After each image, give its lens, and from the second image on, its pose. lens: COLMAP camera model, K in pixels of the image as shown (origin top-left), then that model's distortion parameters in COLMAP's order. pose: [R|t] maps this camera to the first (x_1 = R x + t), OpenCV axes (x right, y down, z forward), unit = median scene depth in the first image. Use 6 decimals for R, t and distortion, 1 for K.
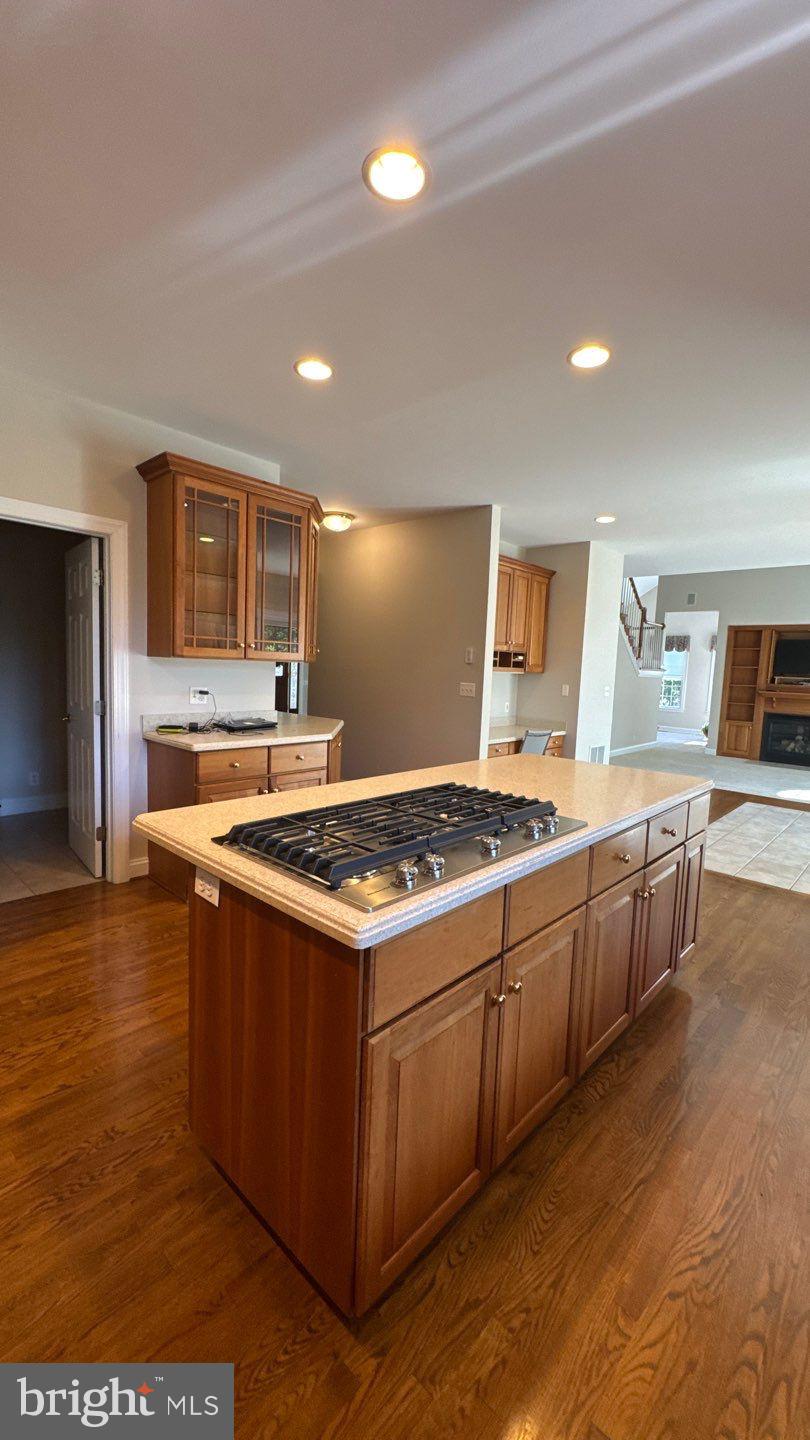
lens RADIAL K [[576.1, 0, 411.9], [0, 576.1, 716.8], [0, 0, 1]] dist [-0.000976, 0.000399]
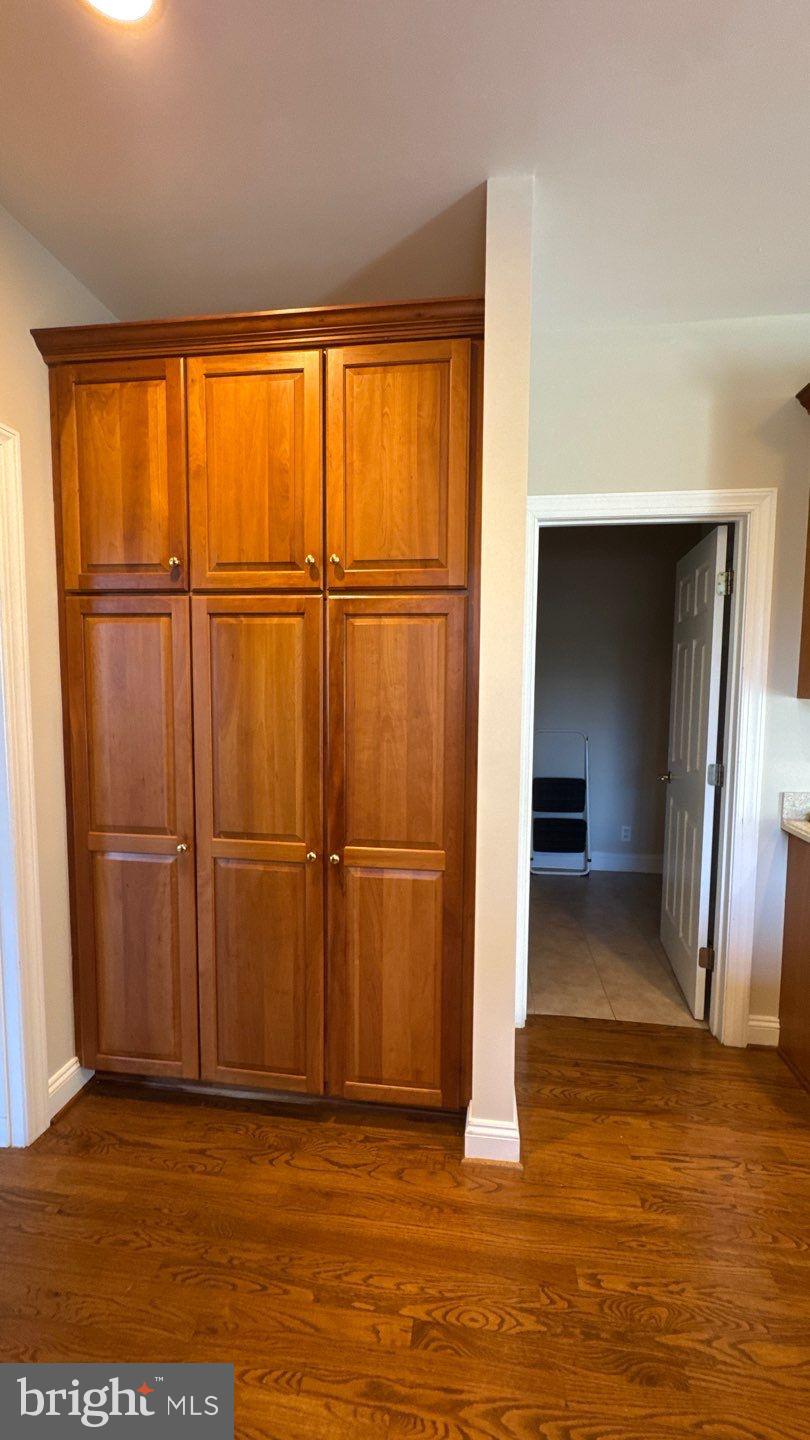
lens RADIAL K [[576.1, 0, 407.6], [0, 576.1, 721.1], [0, 0, 1]] dist [-0.000976, 0.000399]
pose [[0.576836, 0.026986, -0.816414, -0.196151], [-0.062053, 0.998014, -0.010855, -0.047658], [0.814500, 0.056922, 0.577365, 0.305621]]
